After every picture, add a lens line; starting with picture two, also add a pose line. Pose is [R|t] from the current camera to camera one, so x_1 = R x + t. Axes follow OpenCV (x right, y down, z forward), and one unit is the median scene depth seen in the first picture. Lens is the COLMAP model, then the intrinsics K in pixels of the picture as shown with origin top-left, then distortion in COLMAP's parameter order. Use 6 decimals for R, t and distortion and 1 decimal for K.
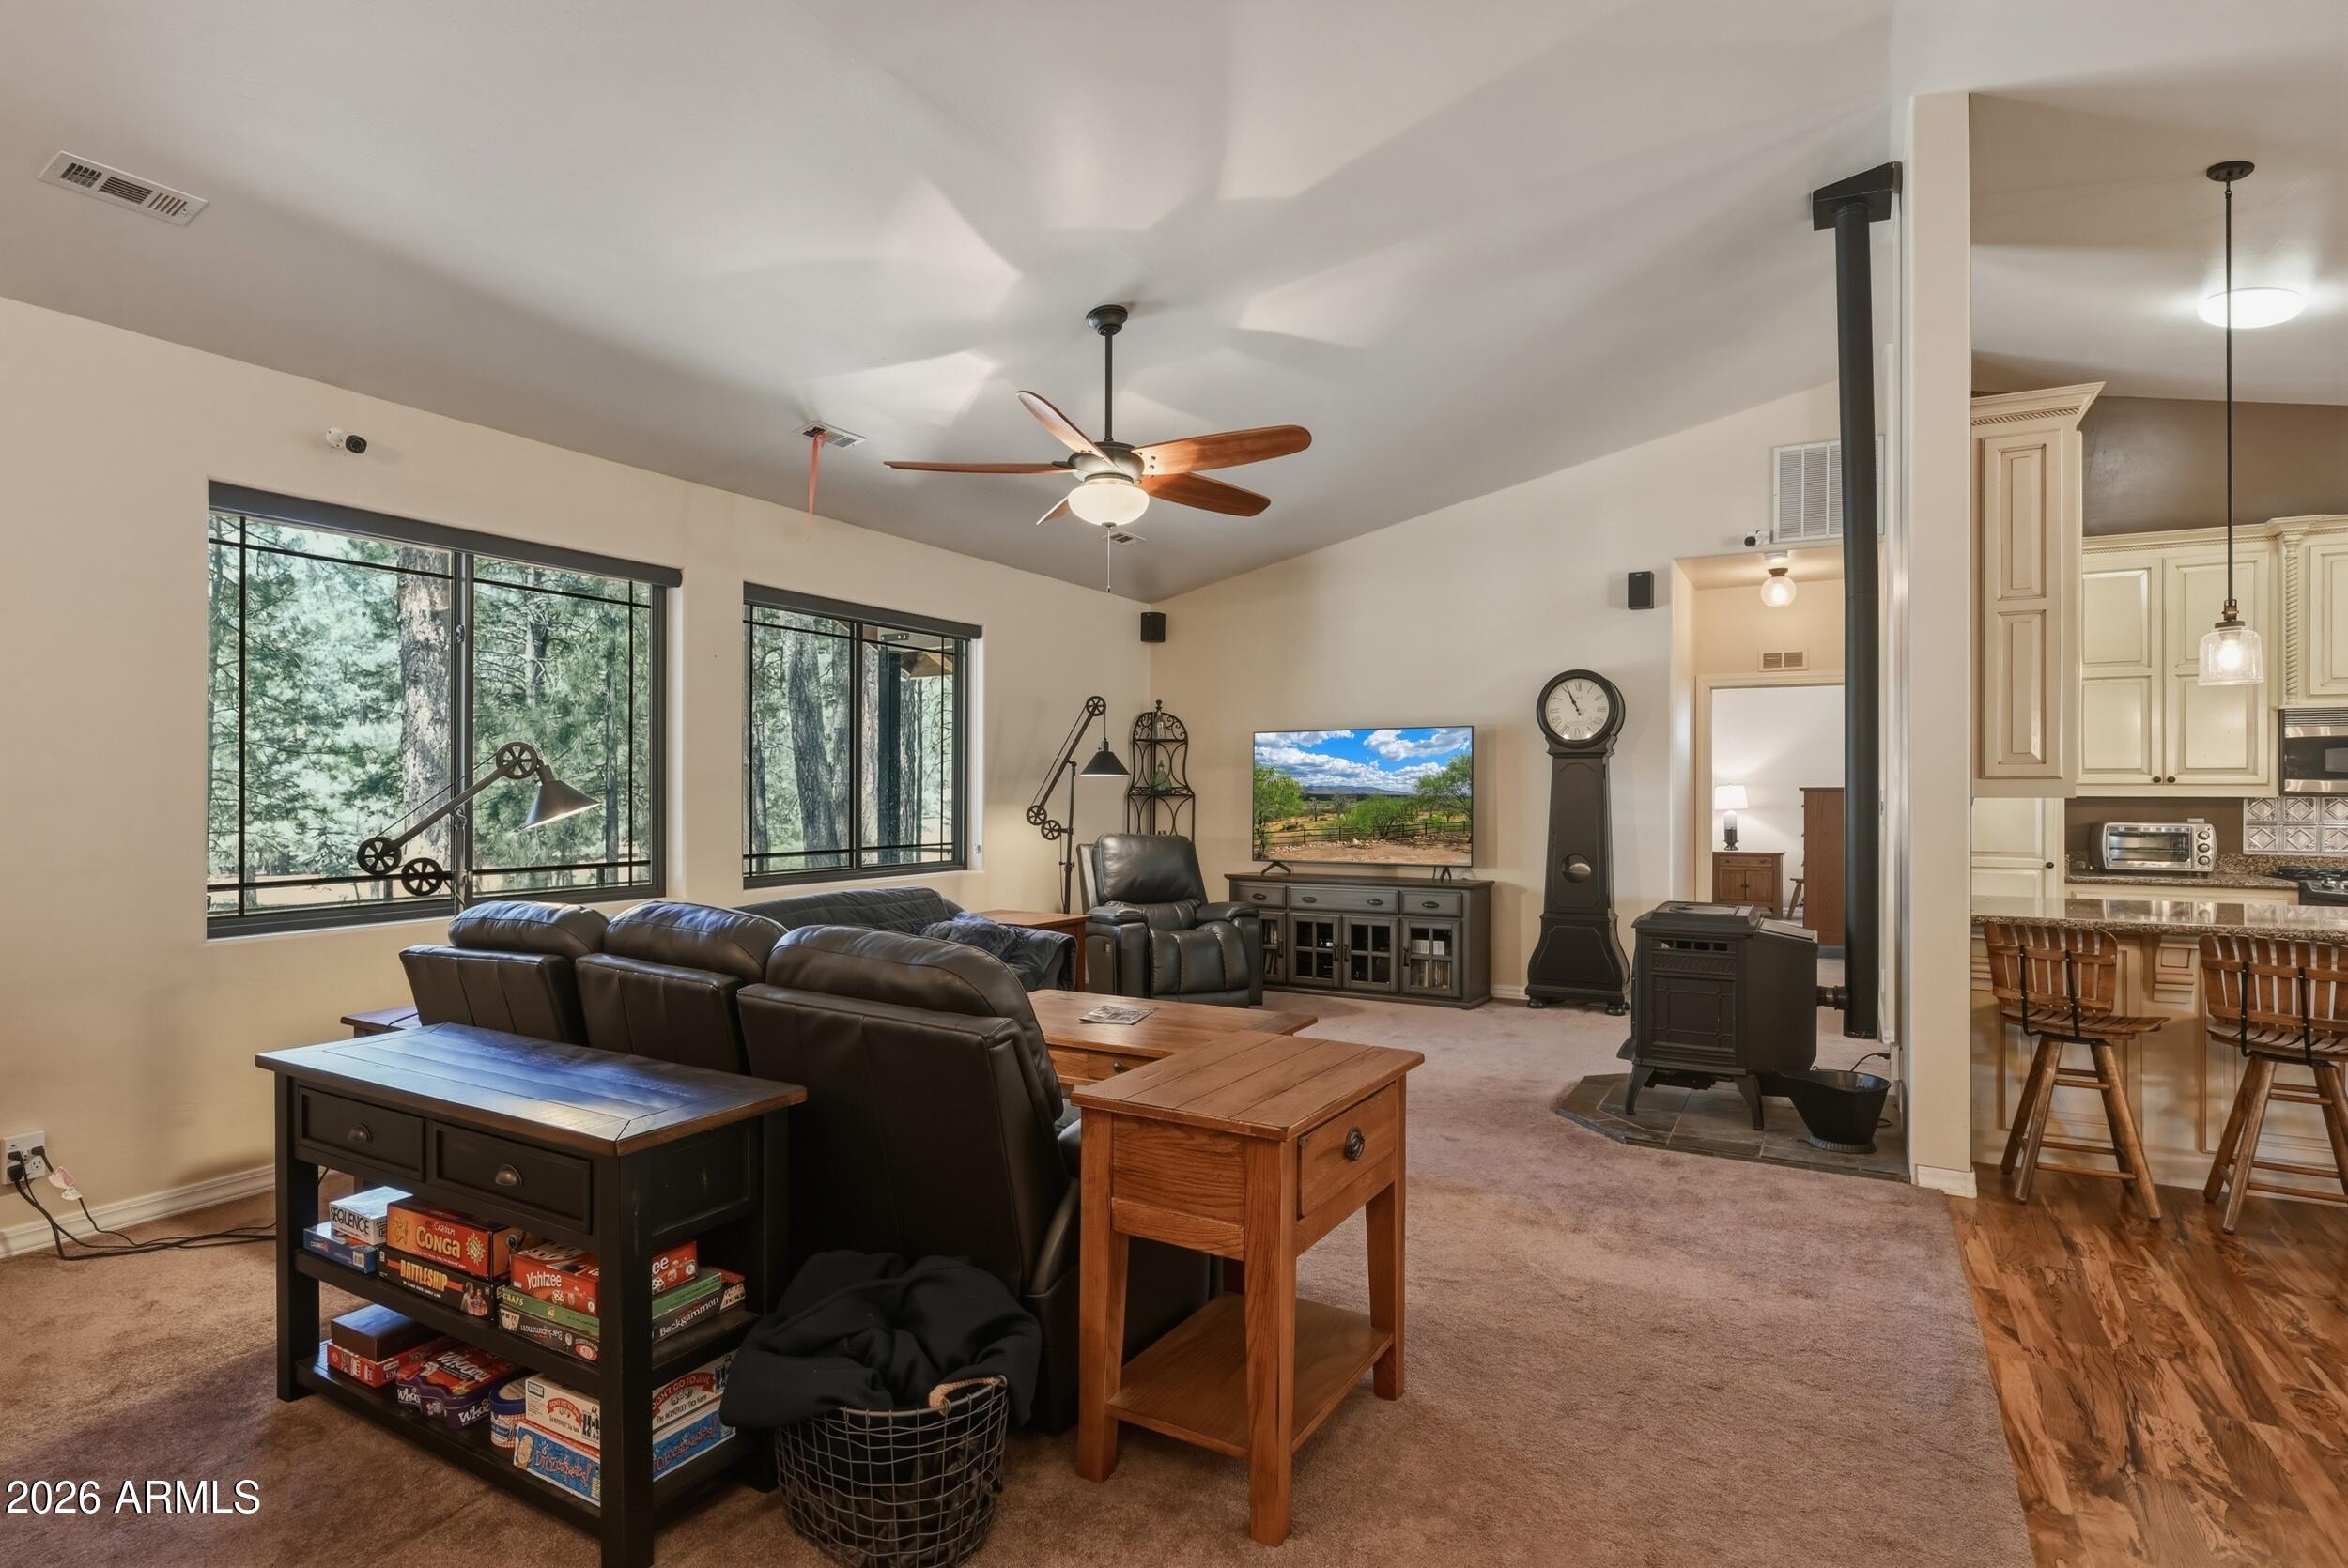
lens RADIAL K [[1197.4, 0, 1179.0], [0, 1197.4, 794.3], [0, 0, 1]] dist [-0.000709, -0.000420]
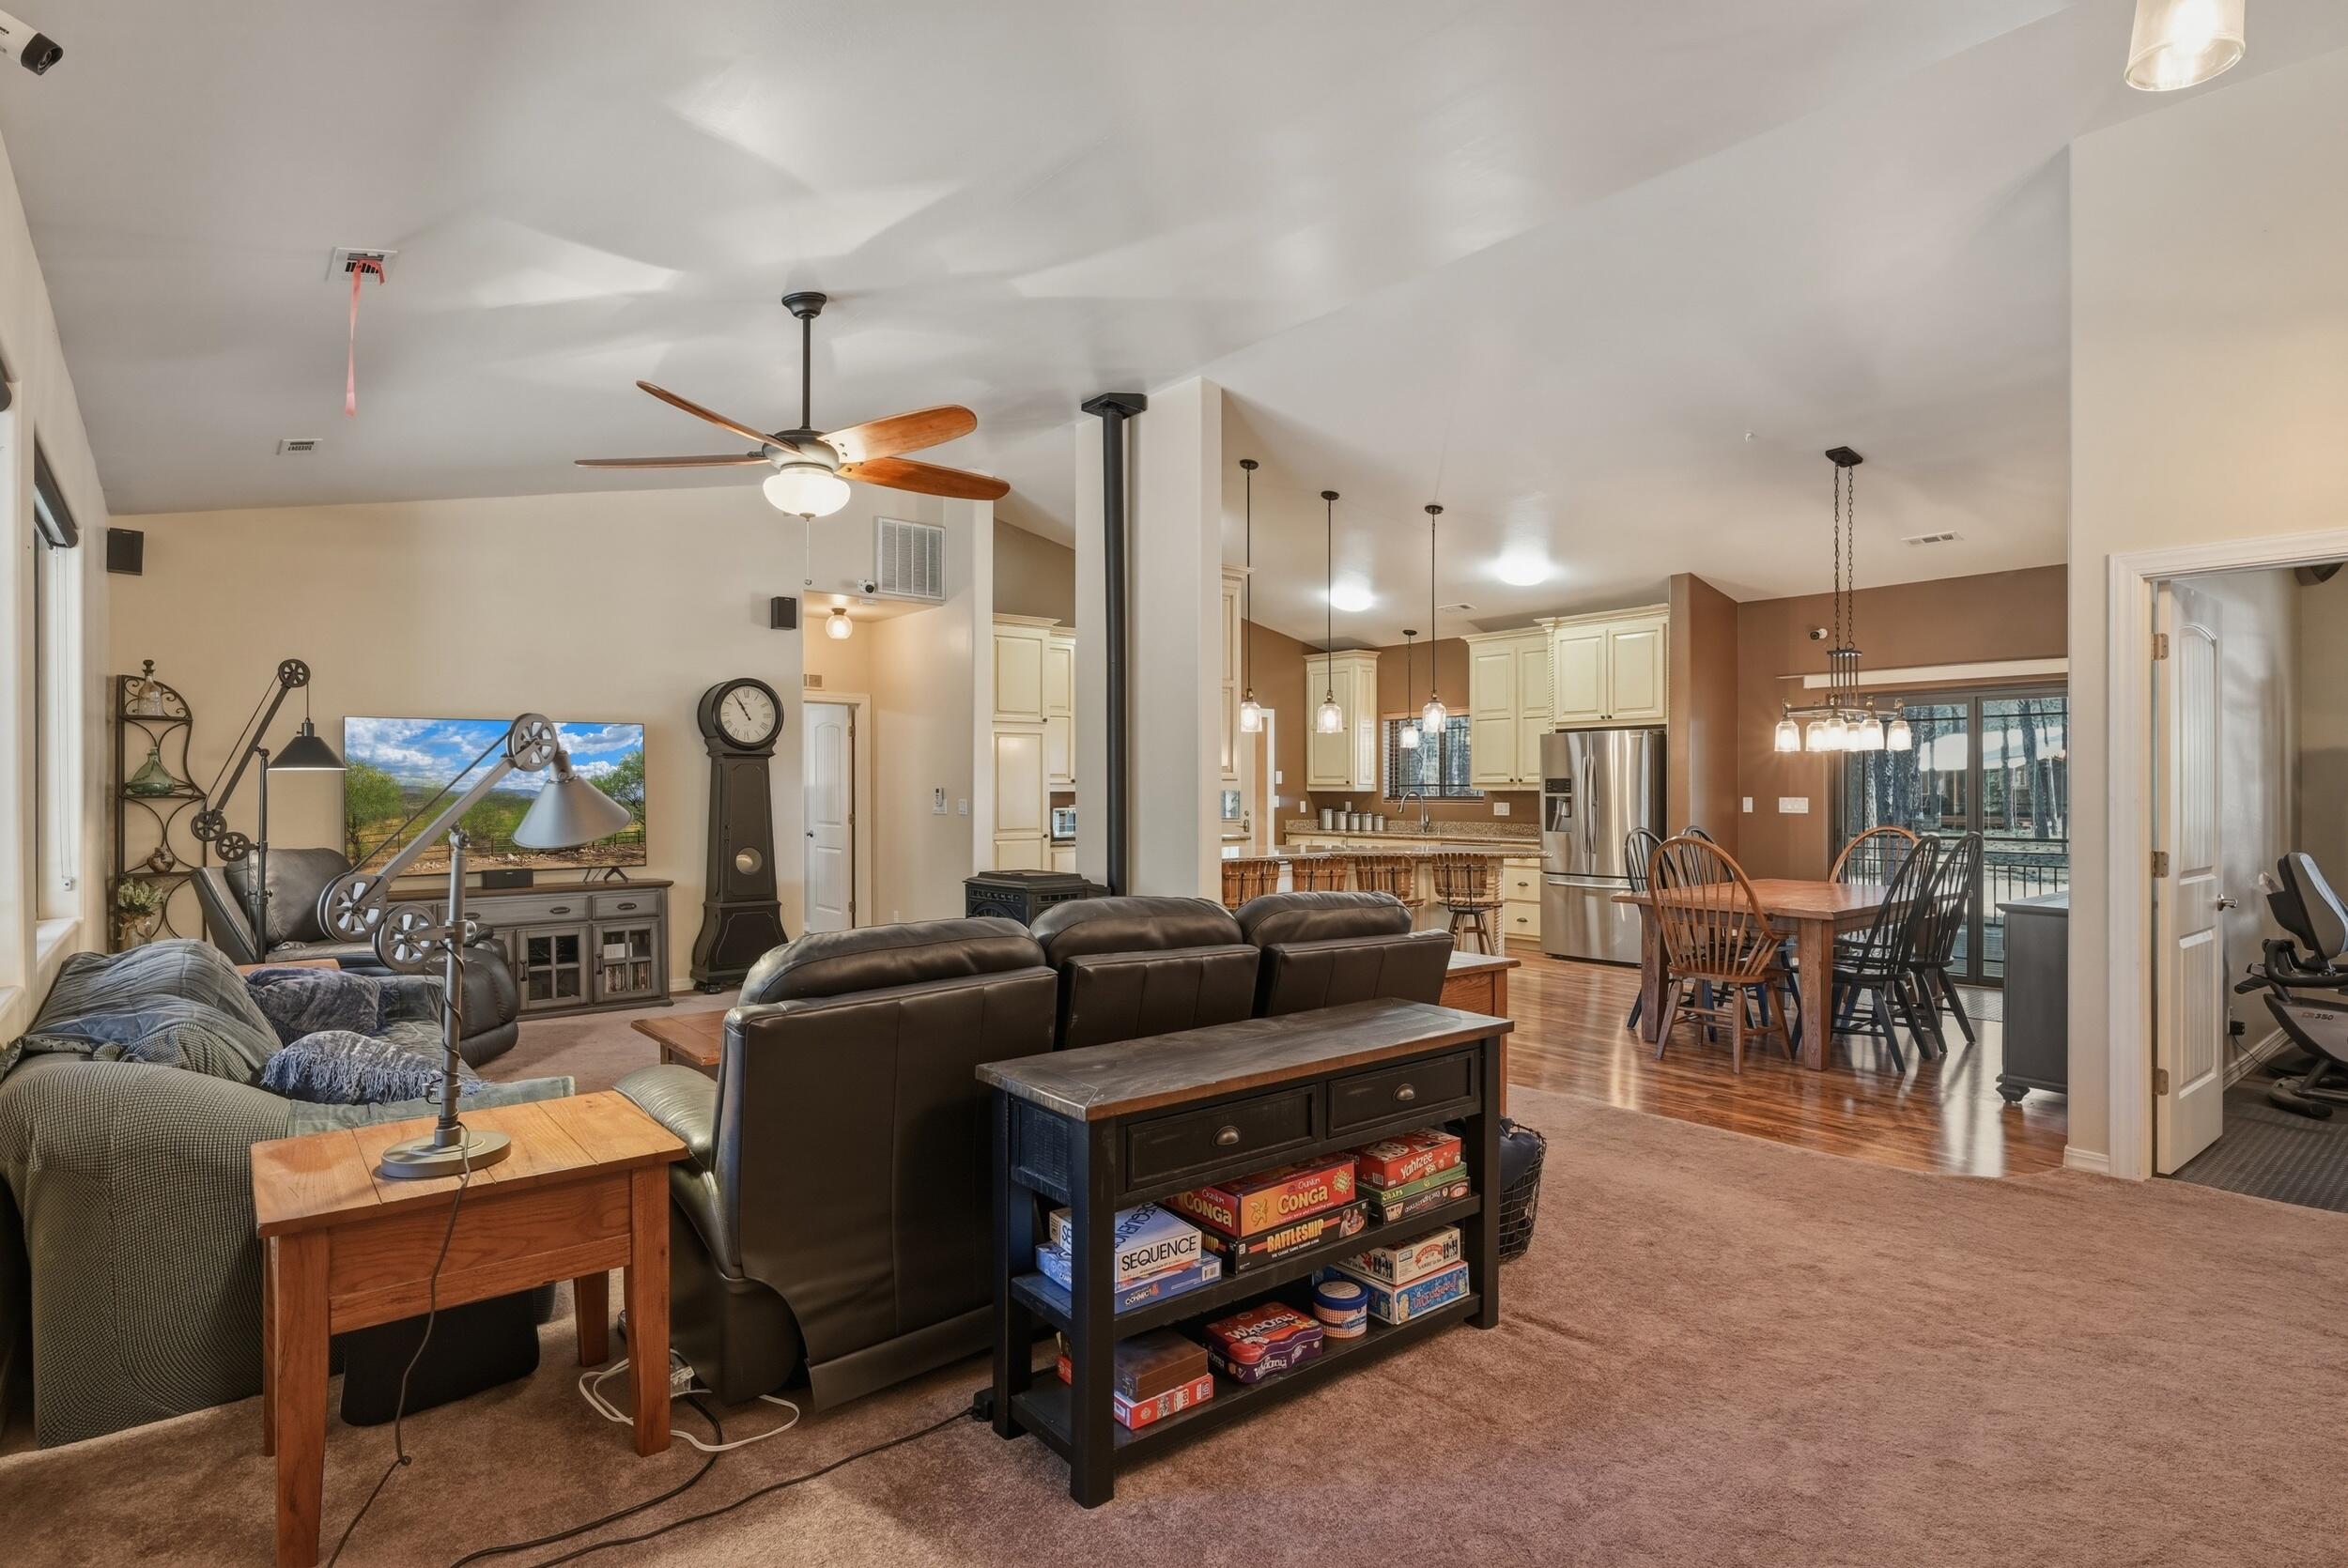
lens RADIAL K [[1226.6, 0, 1170.5], [0, 1226.6, 794.8], [0, 0, 1]] dist [-0.002865, -0.000538]
pose [[0.349851, -0.006368, 0.936784, -0.578551], [0.005688, 0.999973, 0.004673, -0.000488], [-0.936788, 0.003693, 0.349878, 0.243251]]
